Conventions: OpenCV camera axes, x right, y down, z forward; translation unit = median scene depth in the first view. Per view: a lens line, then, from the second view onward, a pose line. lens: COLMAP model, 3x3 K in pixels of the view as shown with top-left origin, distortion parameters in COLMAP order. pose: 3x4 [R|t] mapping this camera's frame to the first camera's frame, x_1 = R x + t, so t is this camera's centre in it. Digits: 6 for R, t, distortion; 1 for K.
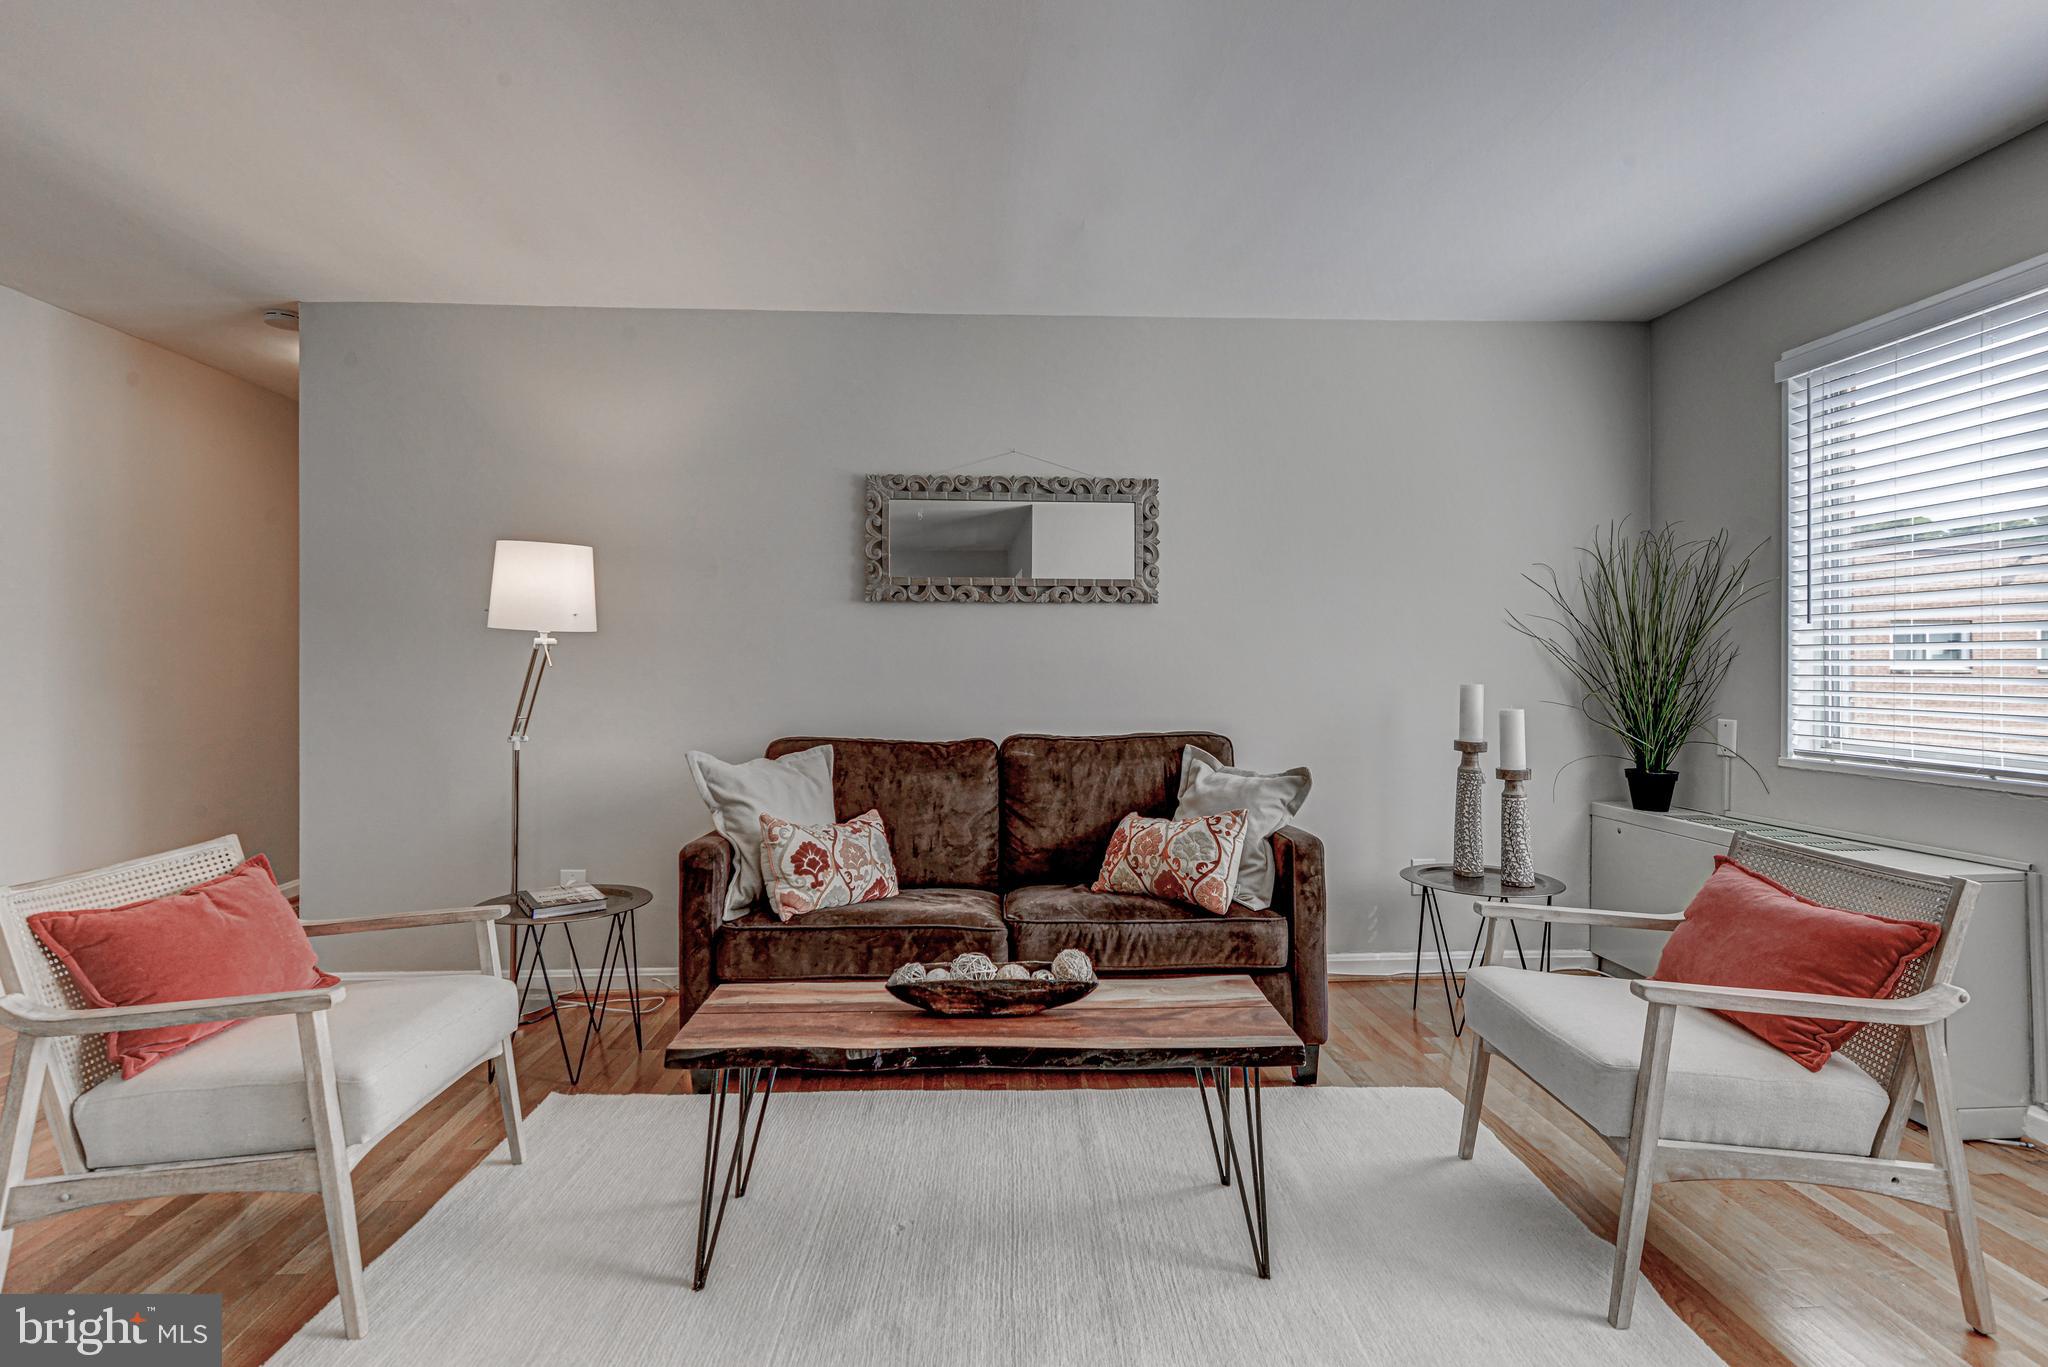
lens RADIAL K [[938.7, 0, 1018.2], [0, 938.7, 678.3], [0, 0, 1]] dist [0.005060, -0.002605]
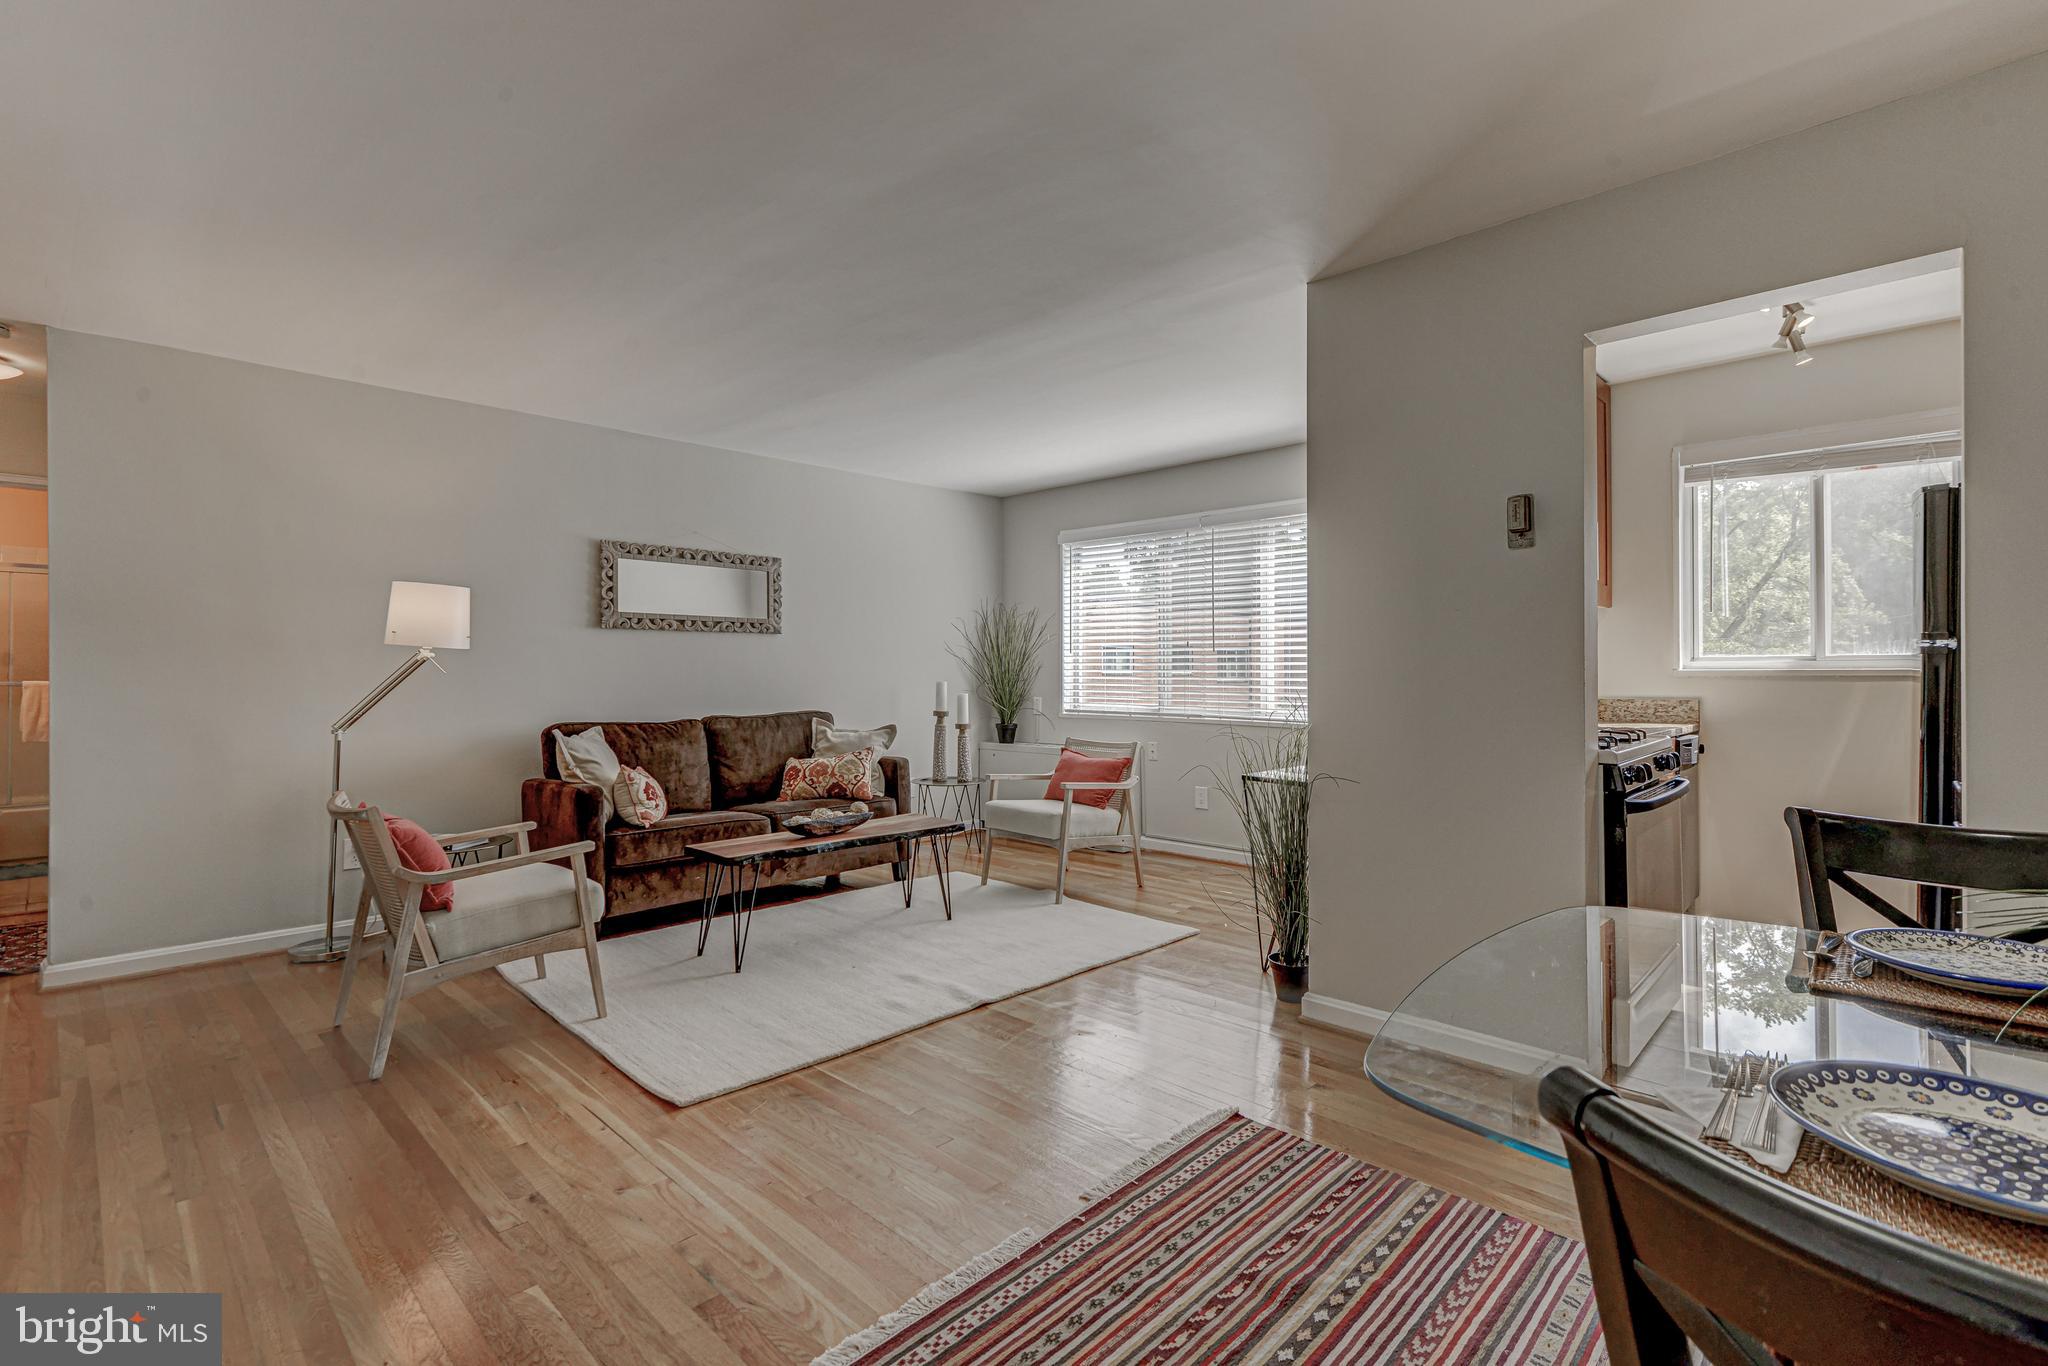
lens RADIAL K [[938.7, 0, 1025.6], [0, 938.7, 664.5], [0, 0, 1]] dist [0.005060, -0.002605]
pose [[0.730512, 0.003937, 0.682888, -0.732336], [0.009284, 0.999834, -0.015696, 0.003671], [-0.682837, 0.017806, 0.730354, -0.542112]]
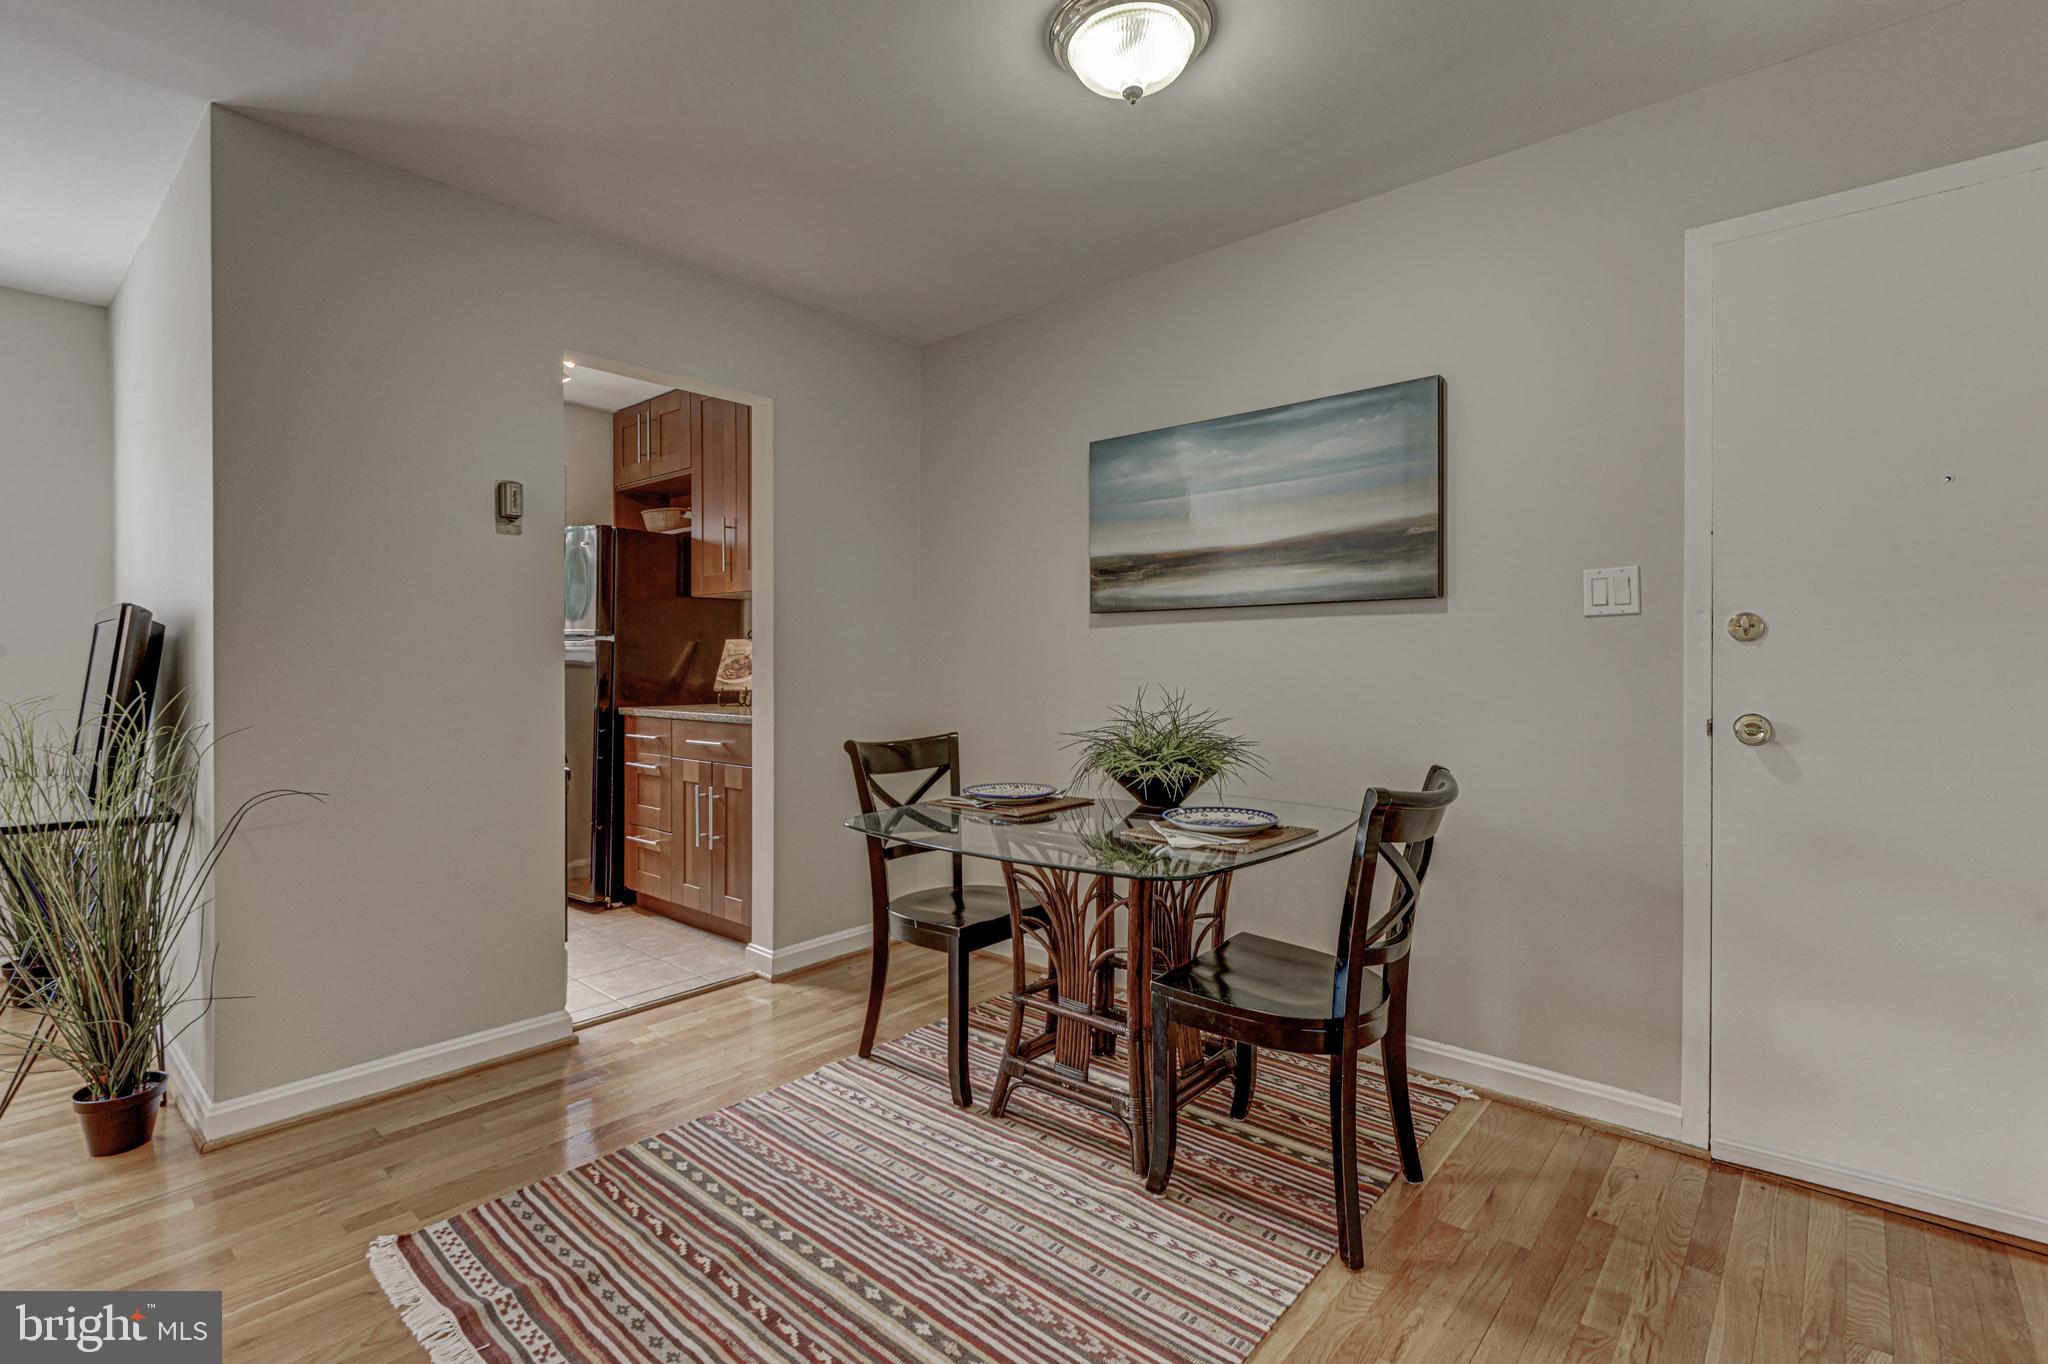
lens RADIAL K [[938.7, 0, 1013.8], [0, 938.7, 667.5], [0, 0, 1]] dist [0.005060, -0.002605]
pose [[-0.710552, -0.006171, 0.703618, -0.760669], [0.005775, 0.999877, 0.014602, 0.000569], [-0.703621, 0.014439, -0.710428, 0.072475]]
